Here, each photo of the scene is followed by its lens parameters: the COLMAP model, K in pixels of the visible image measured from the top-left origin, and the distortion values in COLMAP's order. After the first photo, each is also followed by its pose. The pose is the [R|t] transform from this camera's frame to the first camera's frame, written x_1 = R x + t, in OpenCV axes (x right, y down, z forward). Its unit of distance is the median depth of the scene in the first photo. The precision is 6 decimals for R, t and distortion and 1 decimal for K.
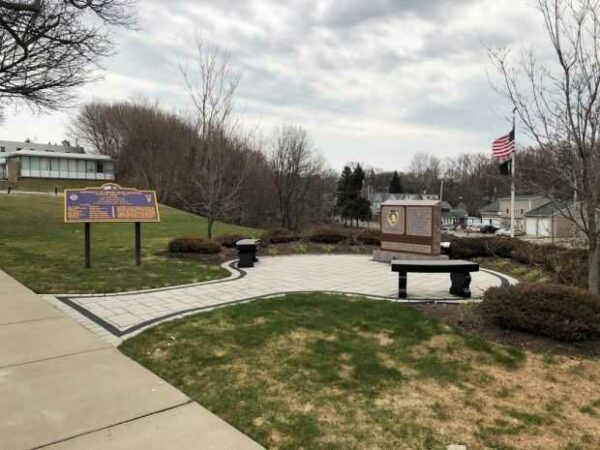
lens RADIAL K [[497.5, 0, 300.0], [0, 497.5, 225.0], [0, 0, 1]] dist [-0.004996, -0.000561]
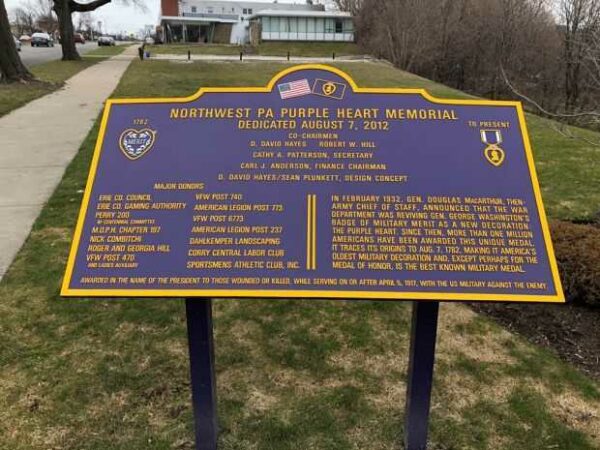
lens RADIAL K [[497.5, 0, 300.0], [0, 497.5, 225.0], [0, 0, 1]] dist [-0.004996, -0.000561]
pose [[0.896430, 0.131267, -0.423299, -0.043580], [-0.014614, 0.963365, 0.267795, -0.011288], [0.442944, -0.233873, 0.865508, 0.121283]]
